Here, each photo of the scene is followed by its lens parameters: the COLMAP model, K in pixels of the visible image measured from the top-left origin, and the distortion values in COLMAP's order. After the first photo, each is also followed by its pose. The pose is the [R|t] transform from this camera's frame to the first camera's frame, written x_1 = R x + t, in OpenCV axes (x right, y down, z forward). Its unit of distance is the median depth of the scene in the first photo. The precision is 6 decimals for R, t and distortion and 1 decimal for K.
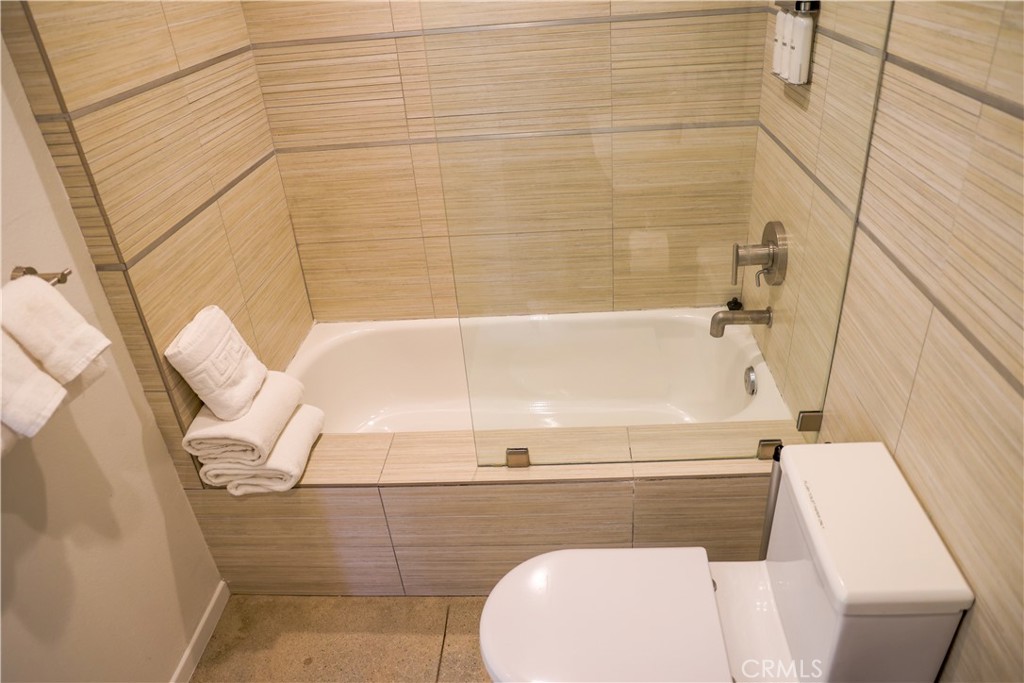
lens RADIAL K [[714.1, 0, 512.0], [0, 714.1, 341.5], [0, 0, 1]] dist [-0.092245, 0.066549]
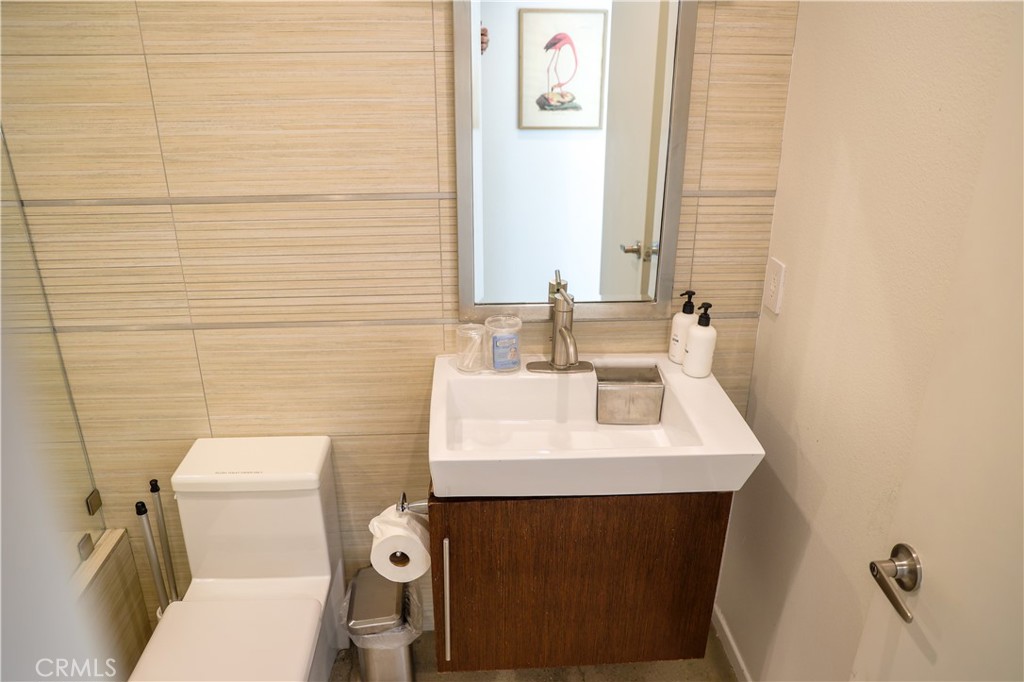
lens RADIAL K [[714.1, 0, 512.0], [0, 714.1, 341.0], [0, 0, 1]] dist [-0.092245, 0.066549]
pose [[-0.127038, -0.308369, 0.942746, -0.532529], [0.507247, 0.796568, 0.328908, -0.101200], [-0.852386, 0.519989, 0.055225, 0.170119]]
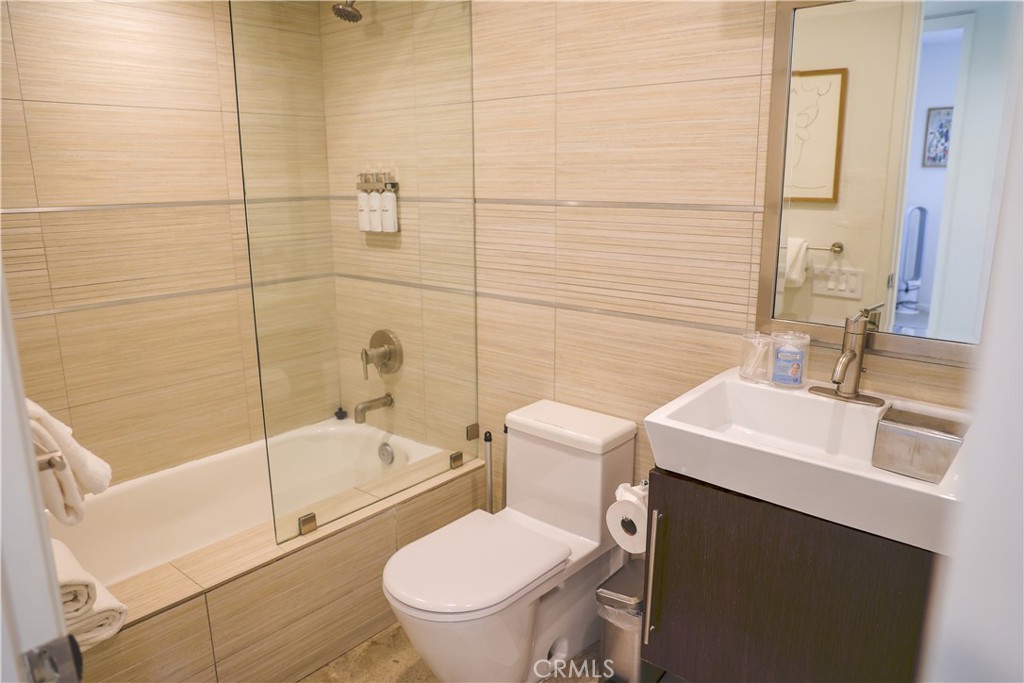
lens RADIAL K [[714.1, 0, 512.0], [0, 714.1, 341.5], [0, 0, 1]] dist [-0.092245, 0.066549]
pose [[0.607474, -0.111657, 0.786453, -0.574101], [0.366462, 0.917808, -0.152757, 0.161321], [-0.704757, 0.381001, 0.598462, -0.043581]]
